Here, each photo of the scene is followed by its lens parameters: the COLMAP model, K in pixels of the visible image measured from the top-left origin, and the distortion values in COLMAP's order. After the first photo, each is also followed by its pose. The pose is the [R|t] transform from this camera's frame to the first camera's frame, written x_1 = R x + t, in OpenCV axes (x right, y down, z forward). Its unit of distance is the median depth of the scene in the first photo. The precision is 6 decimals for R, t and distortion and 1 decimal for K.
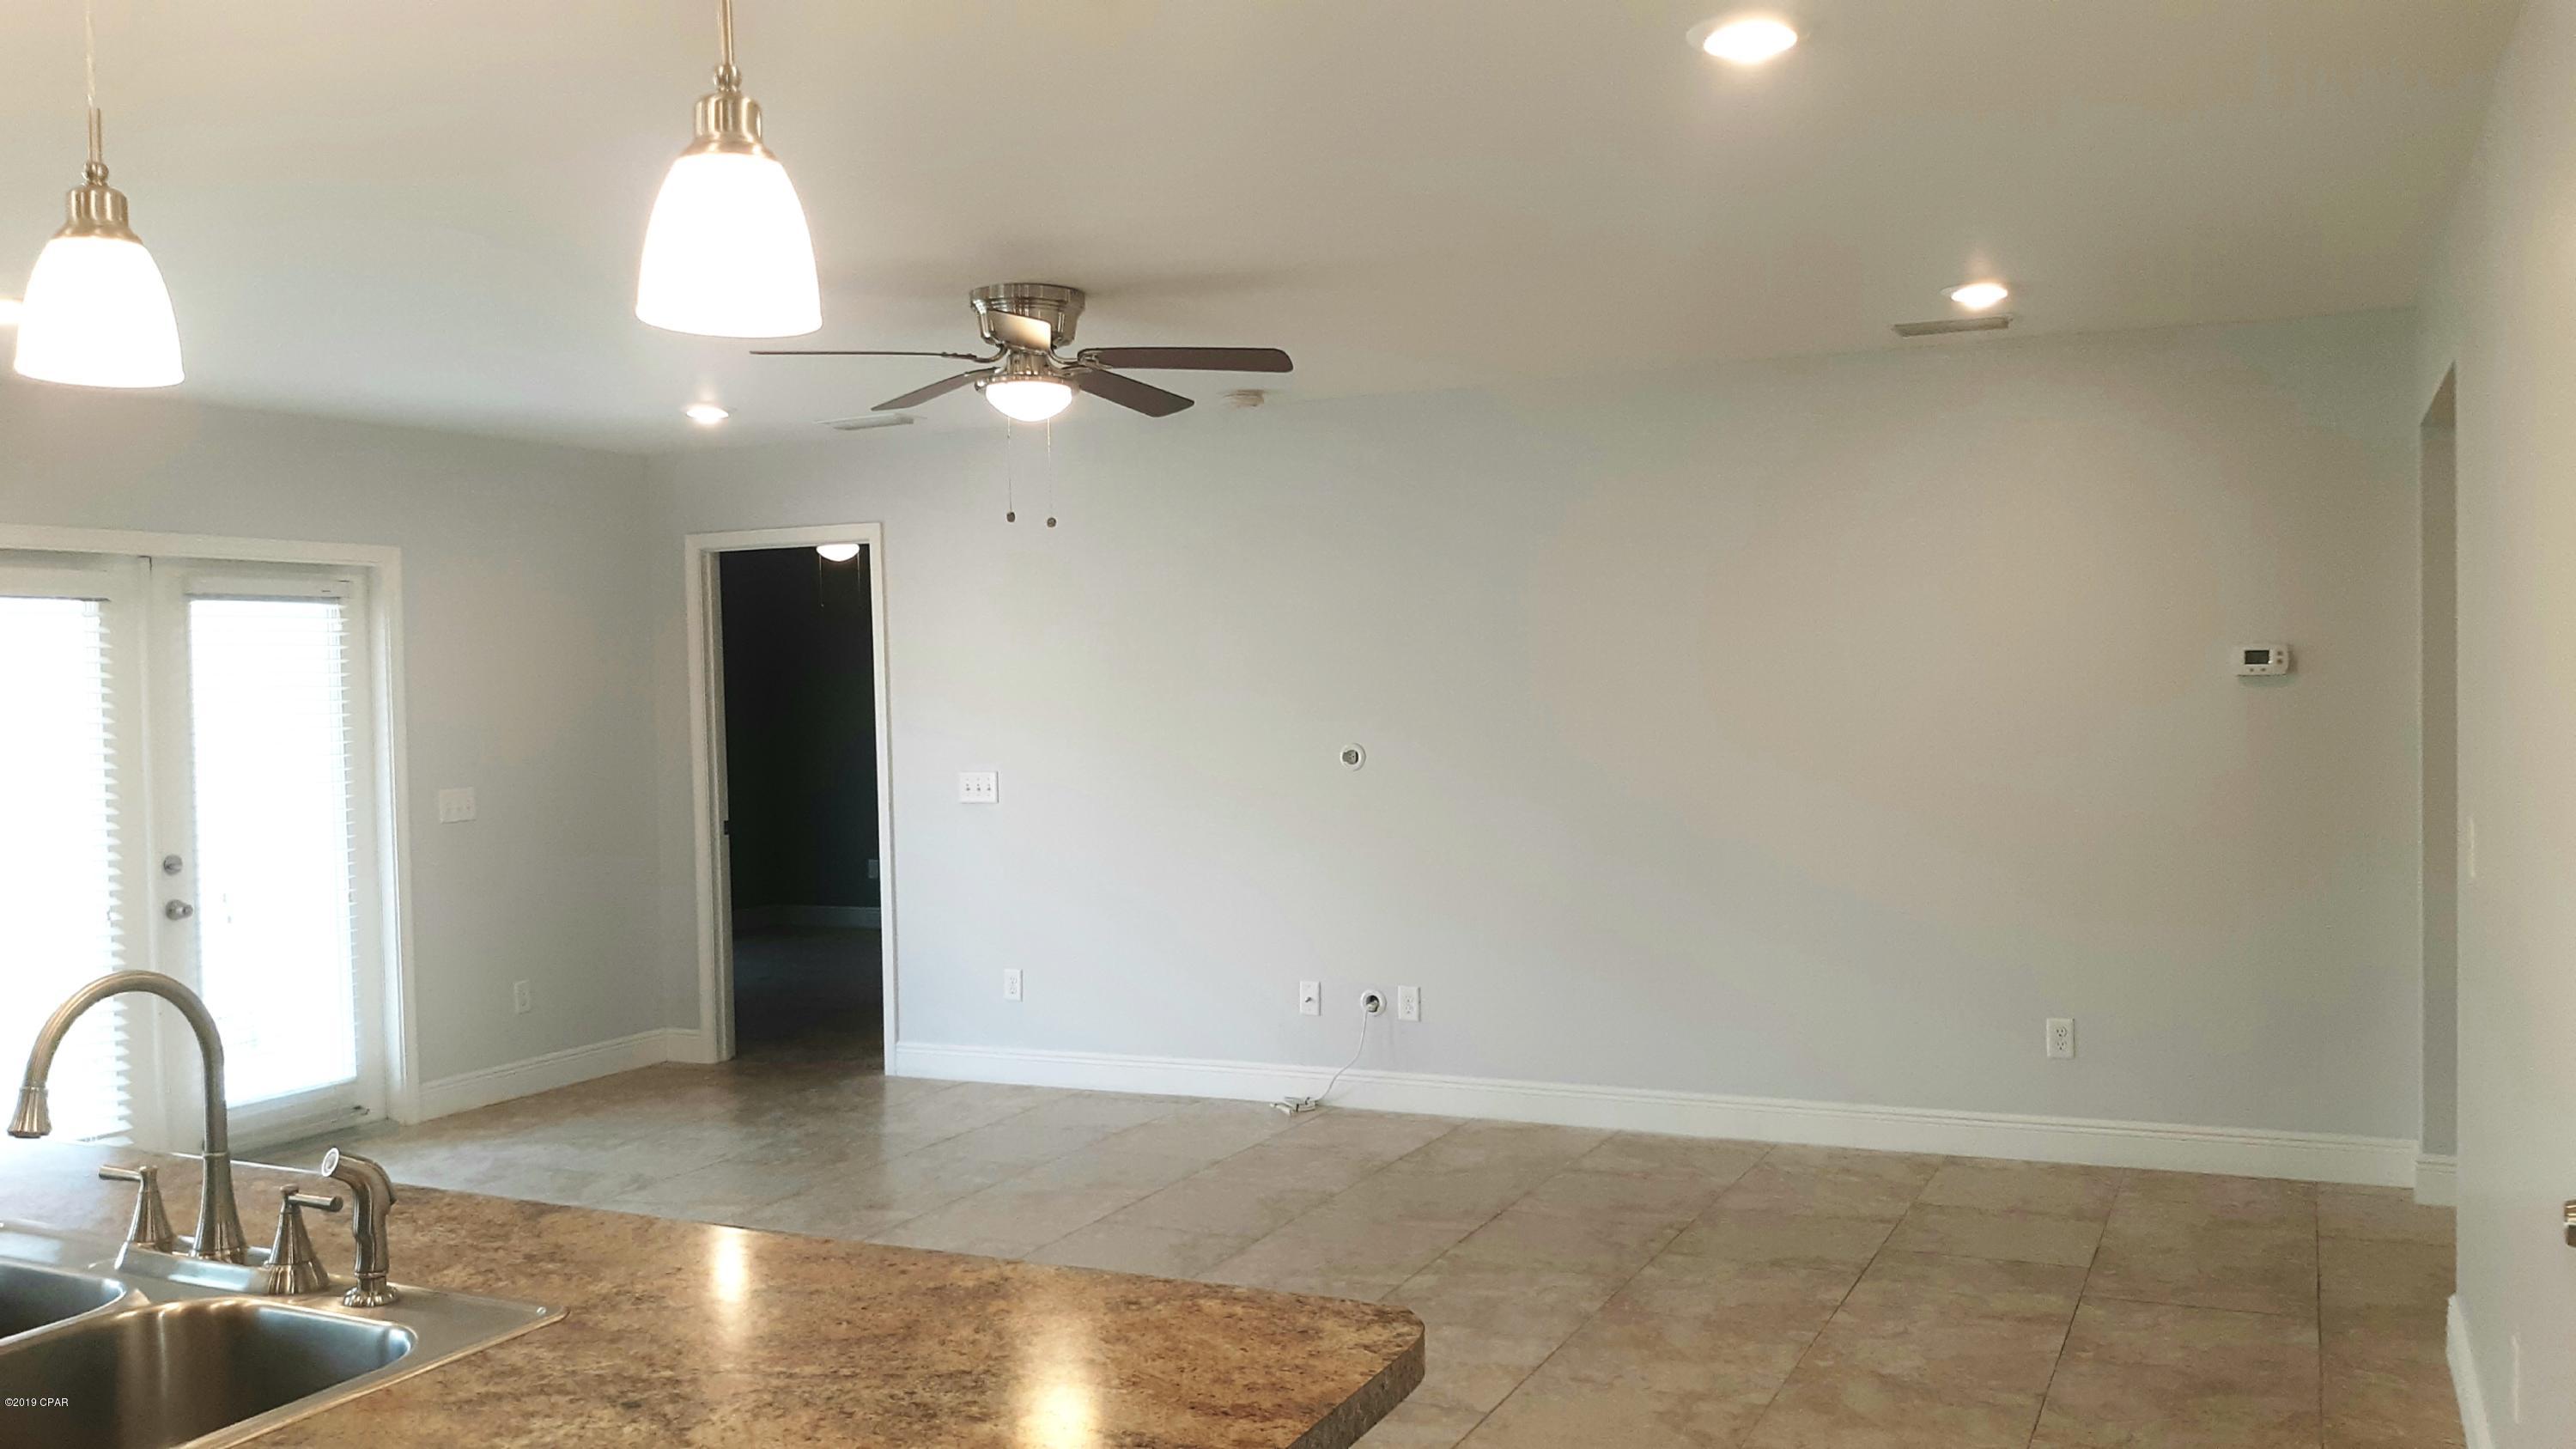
lens RADIAL K [[2129.0, 0, 1269.7], [0, 2129.0, 749.0], [0, 0, 1]] dist [0.096873, -0.238160]
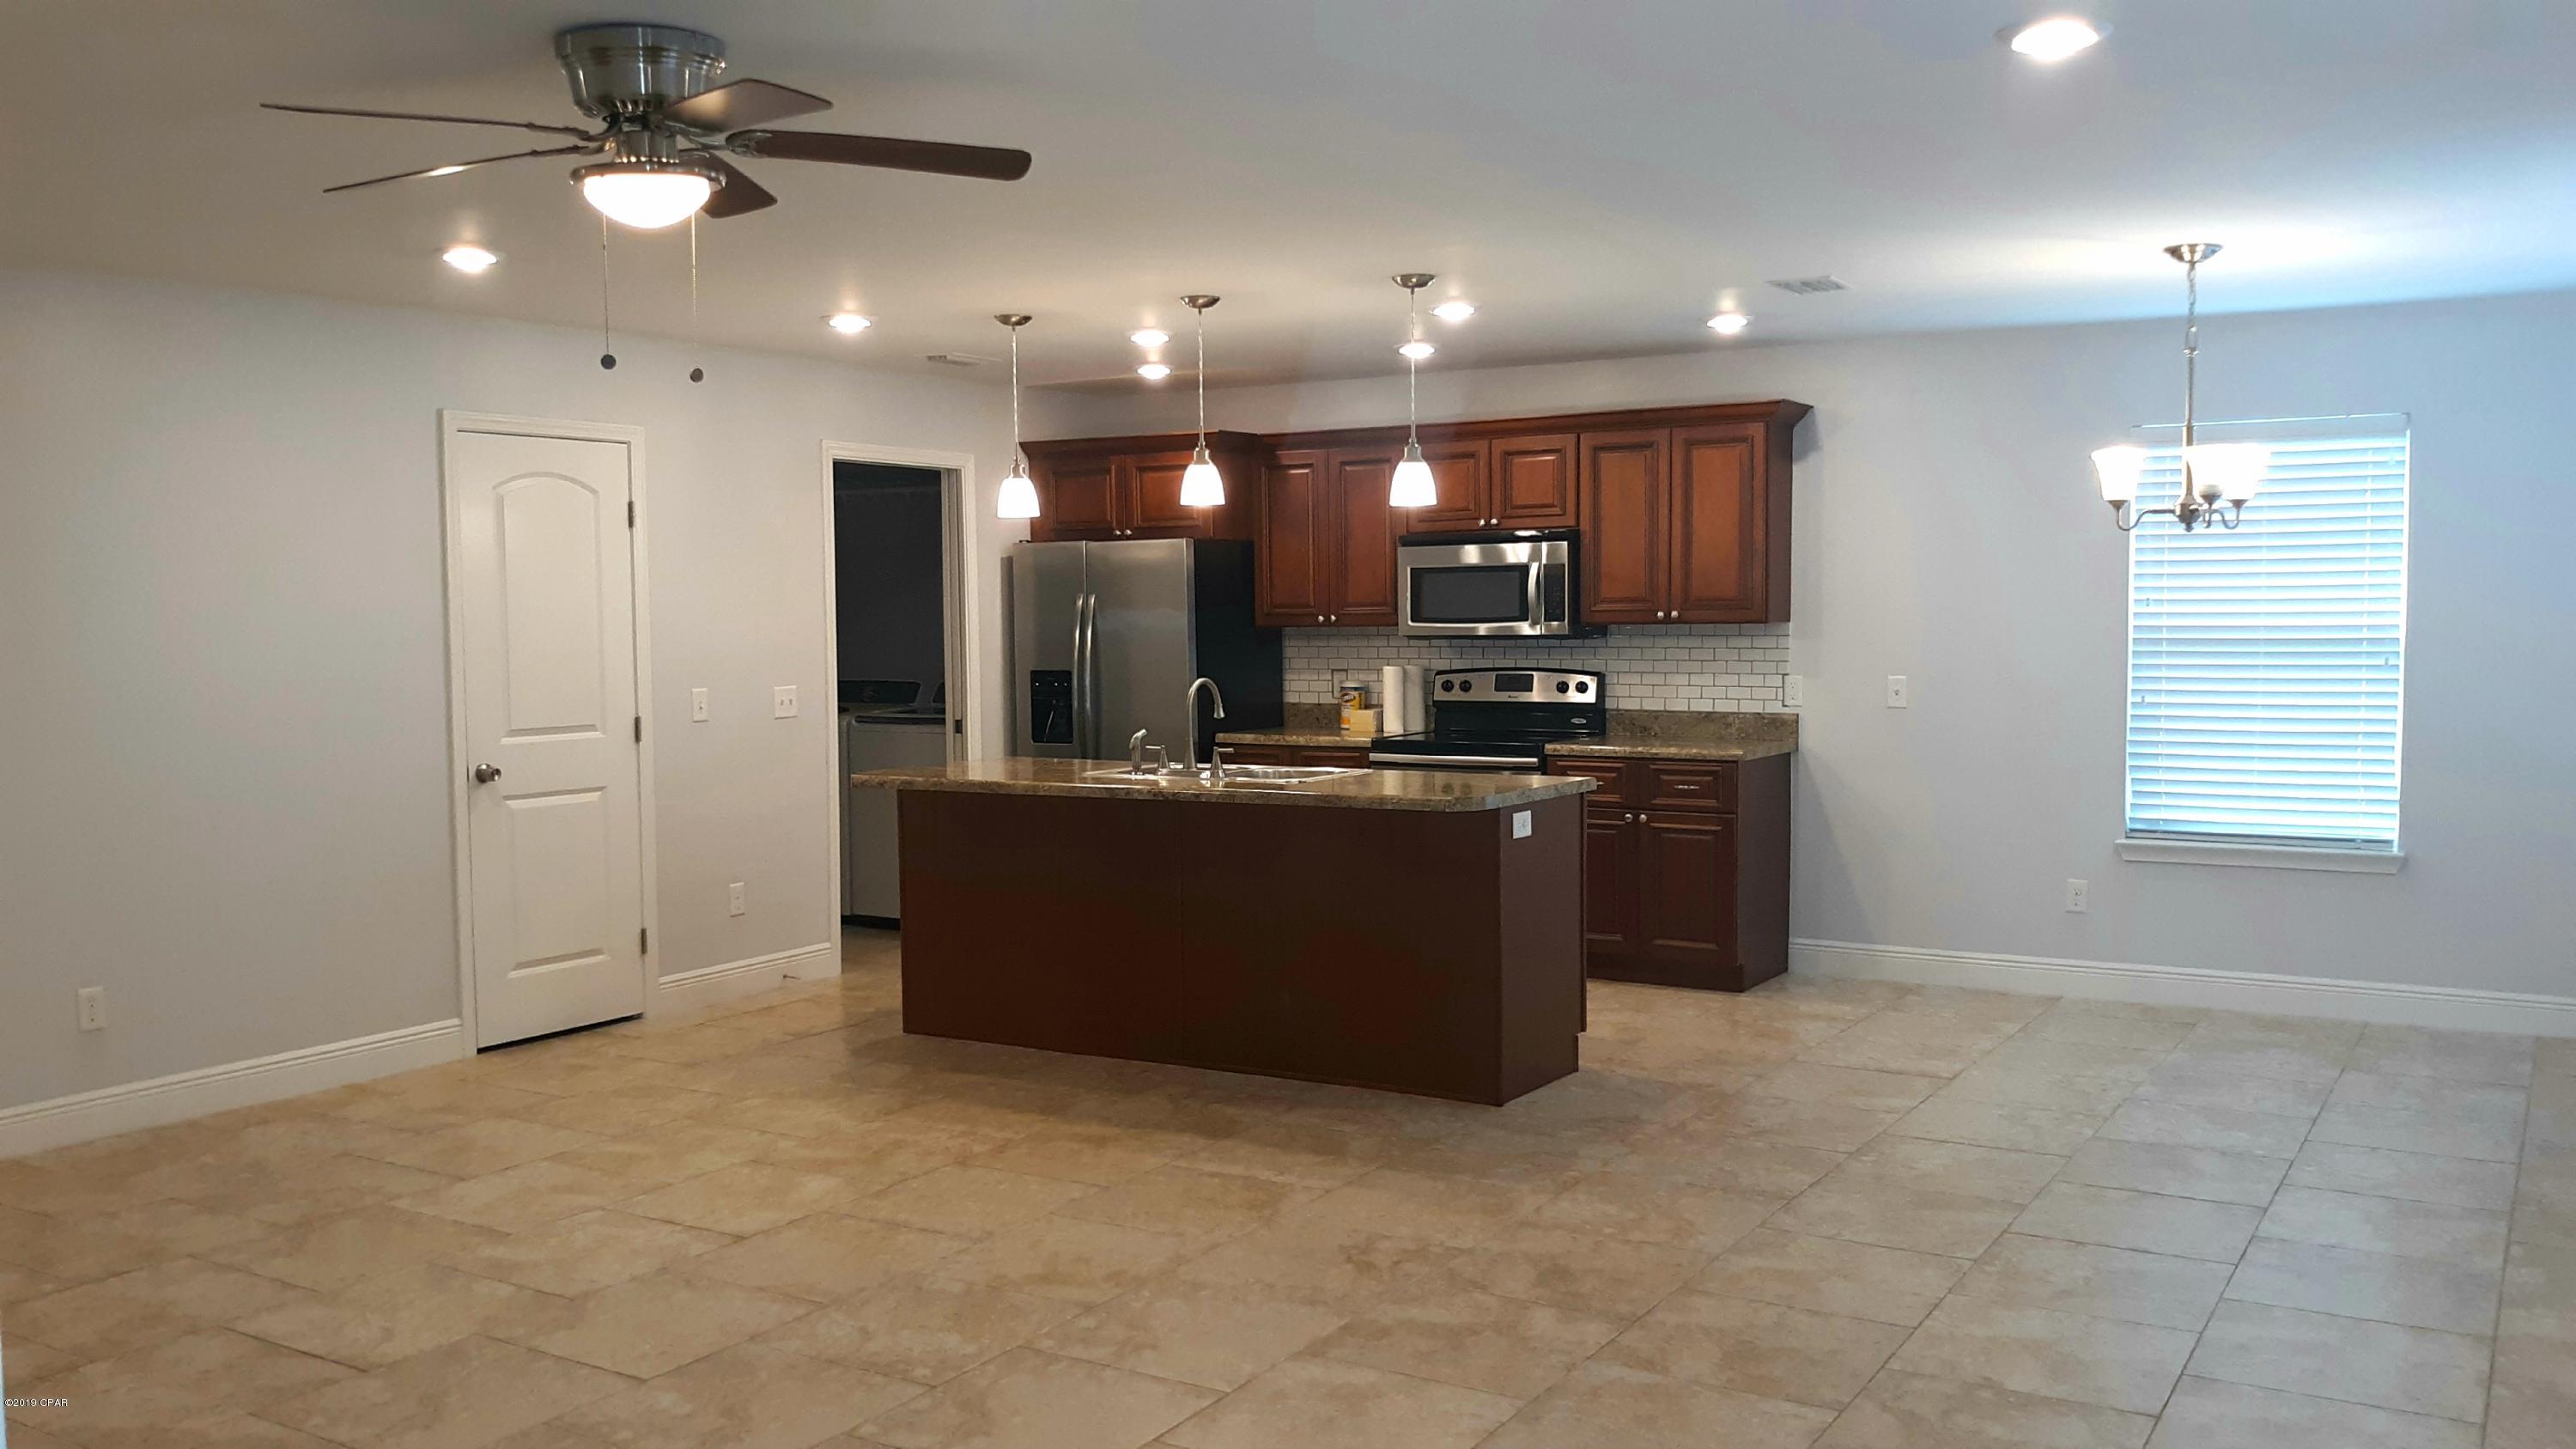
lens RADIAL K [[2129.0, 0, 1269.7], [0, 2129.0, 749.0], [0, 0, 1]] dist [0.096873, -0.238160]
pose [[-0.994131, 0.028132, 0.104459, -0.537908], [0.038761, 0.994116, 0.101151, -0.063197], [-0.100999, 0.104606, -0.989372, 2.372796]]
